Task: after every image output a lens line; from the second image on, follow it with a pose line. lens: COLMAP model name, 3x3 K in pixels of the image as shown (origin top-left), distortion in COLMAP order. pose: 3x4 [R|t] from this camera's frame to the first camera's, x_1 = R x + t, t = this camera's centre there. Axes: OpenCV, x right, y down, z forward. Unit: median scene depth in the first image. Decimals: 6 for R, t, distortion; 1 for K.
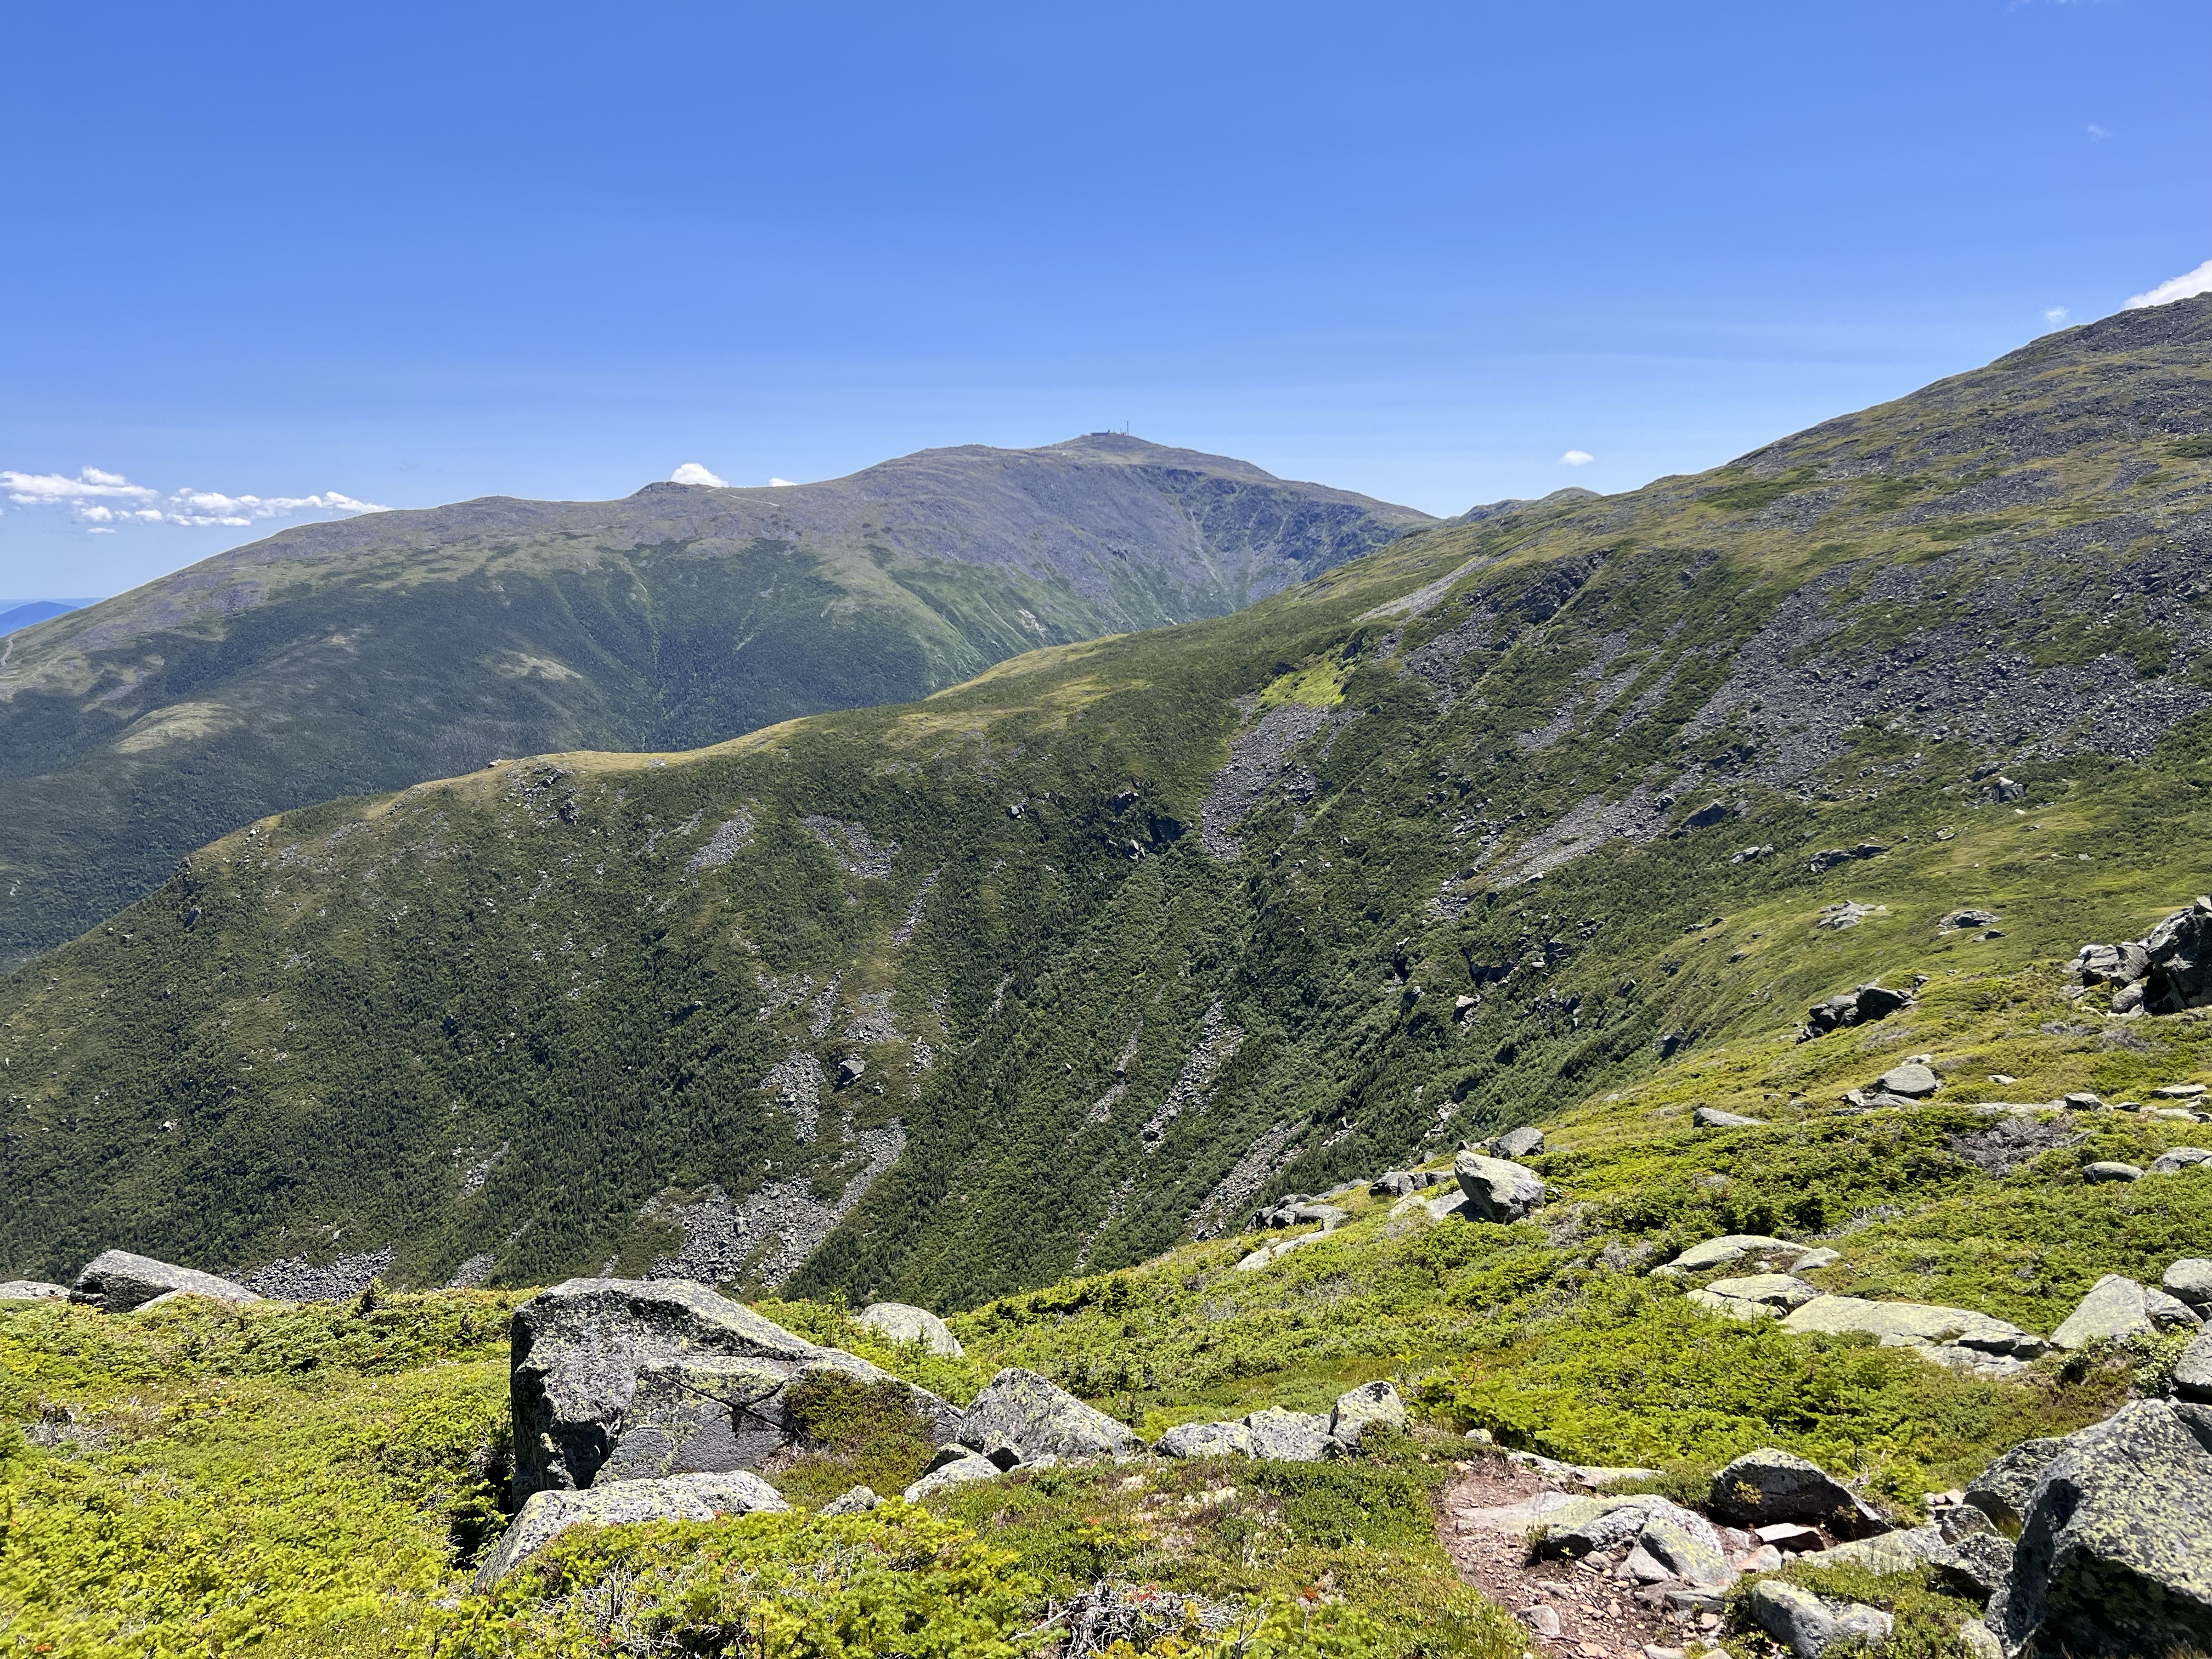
lens RADIAL K [[1674.4, 0, 1106.3], [0, 1674.4, 829.9], [0, 0, 1]] dist [-0.007129, -0.001842]
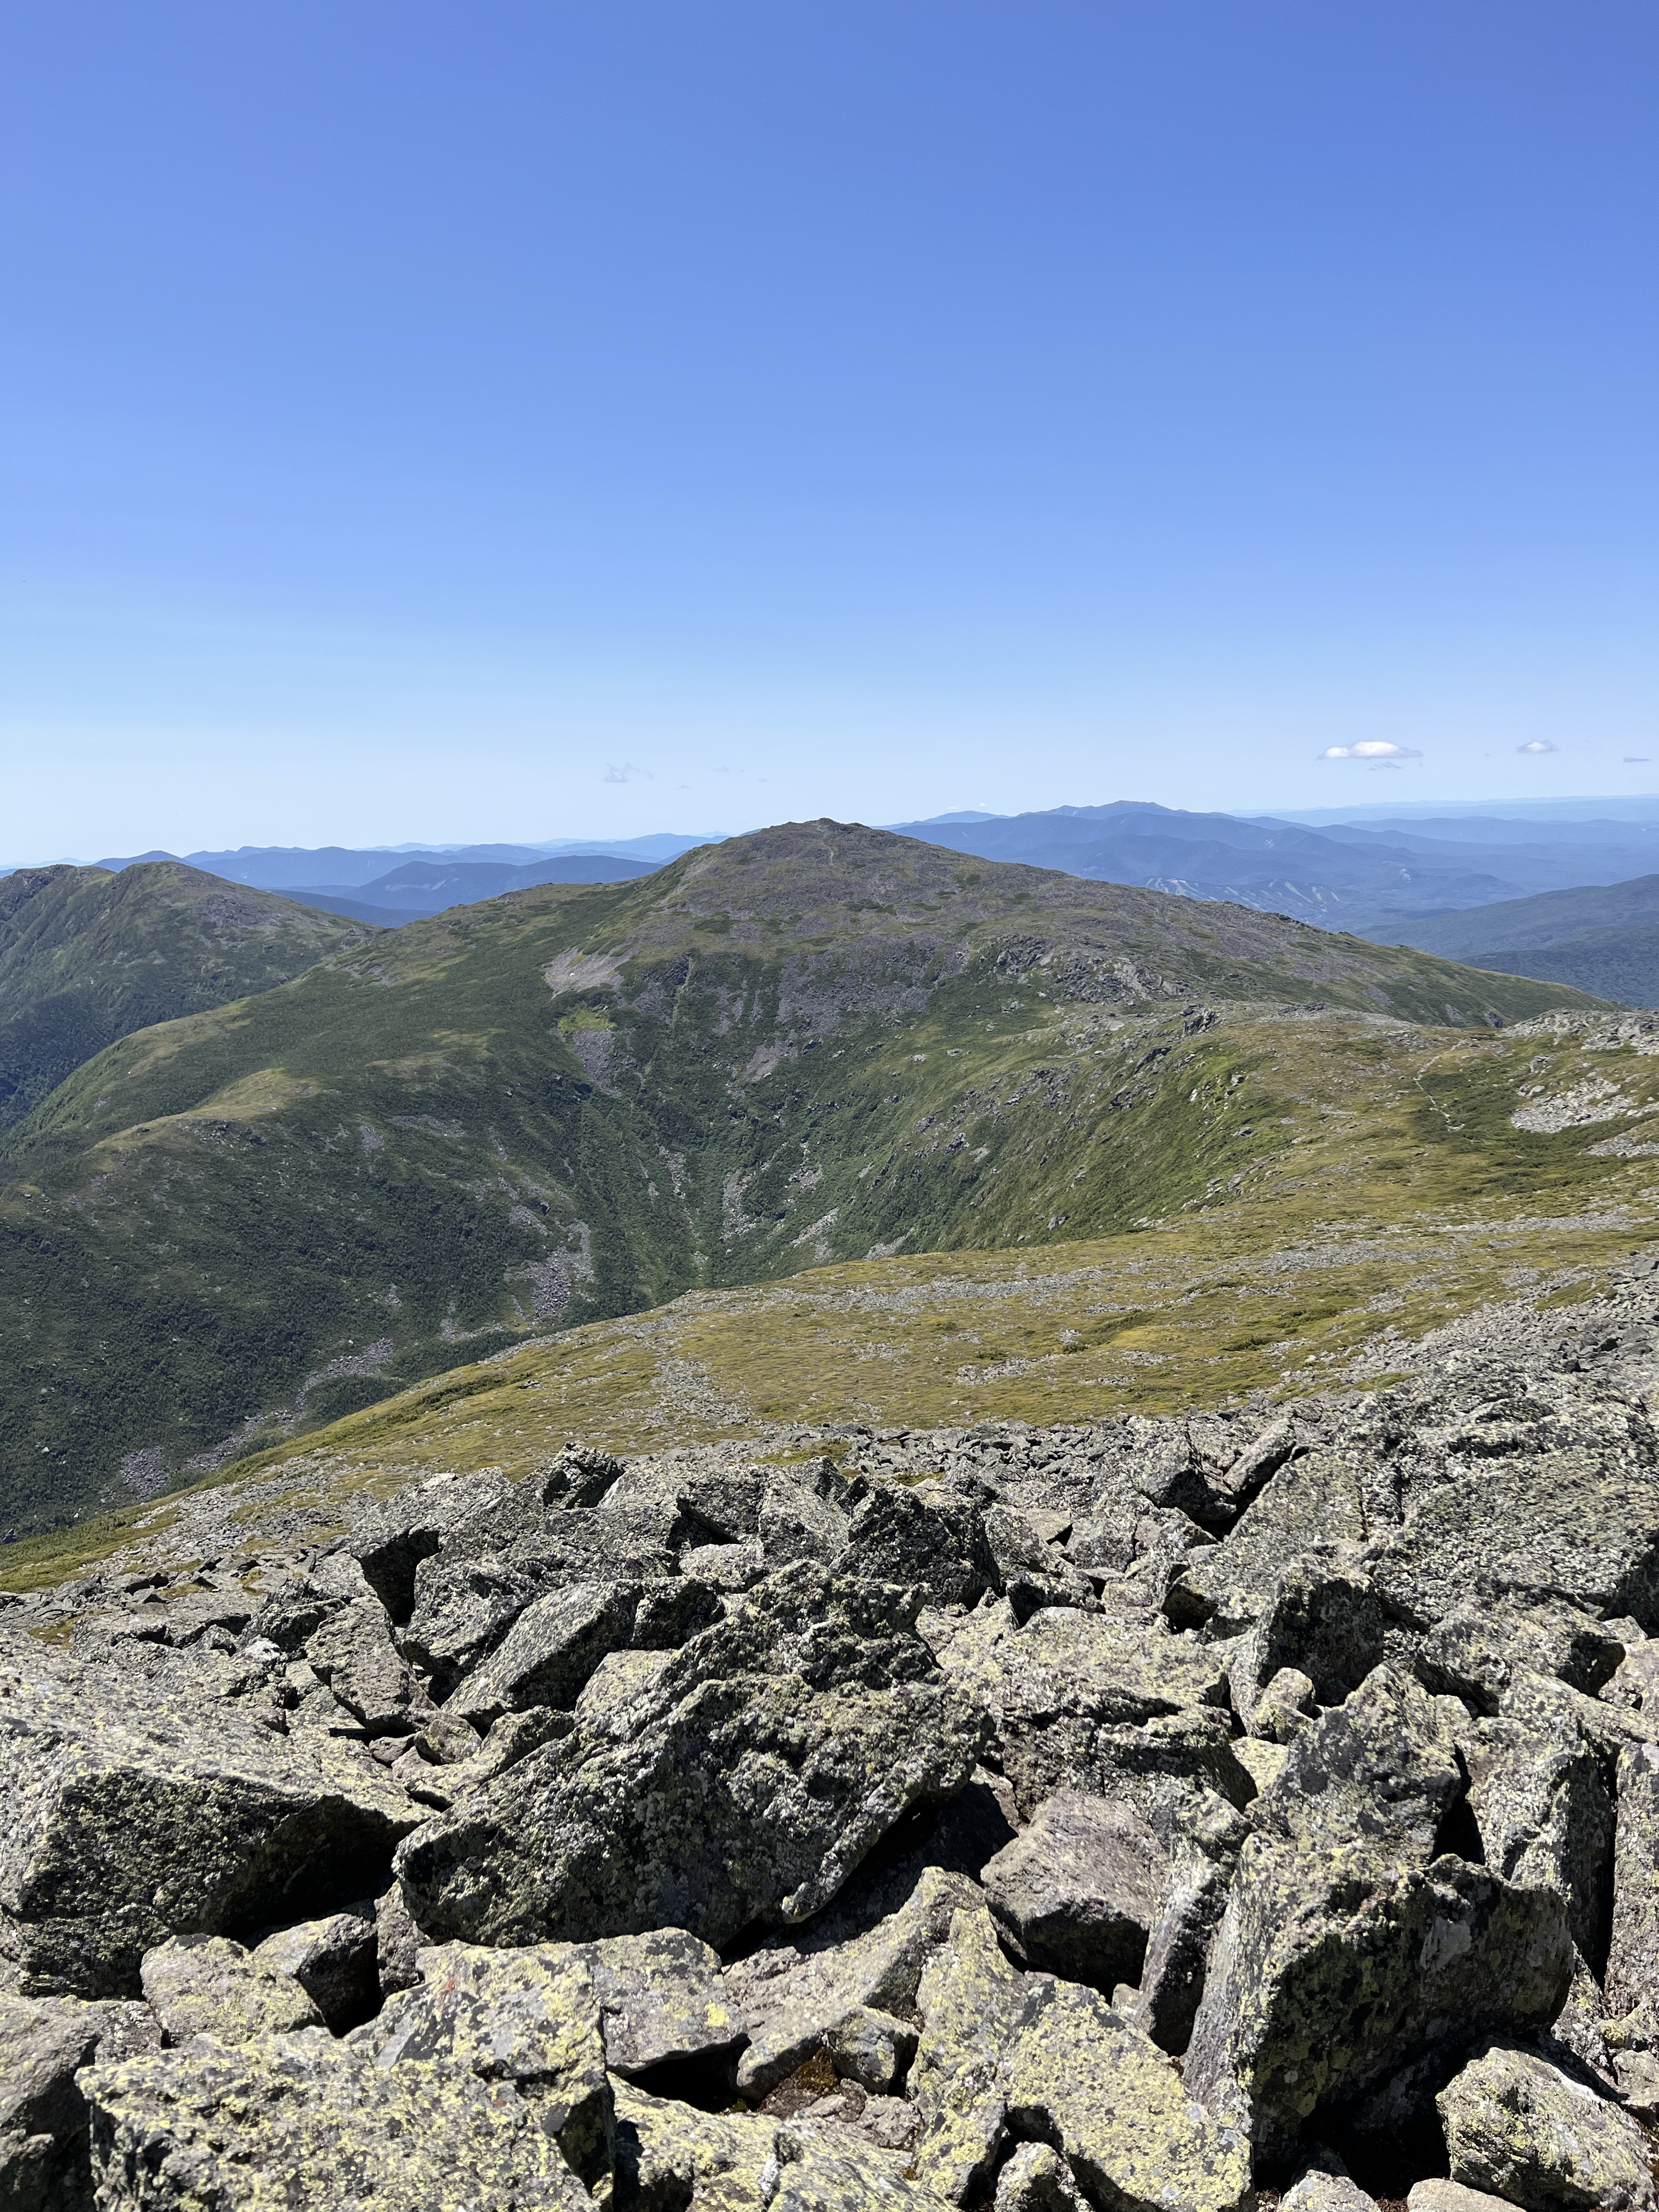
lens RADIAL K [[1674.4, 0, 829.1], [0, 1674.4, 1106.0], [0, 0, 1]] dist [-0.007129, -0.001842]
pose [[0.622338, -0.161980, 0.765805, -1.542588], [0.162880, 0.983737, 0.075710, -0.097896], [-0.765614, 0.077617, 0.638600, -0.746720]]
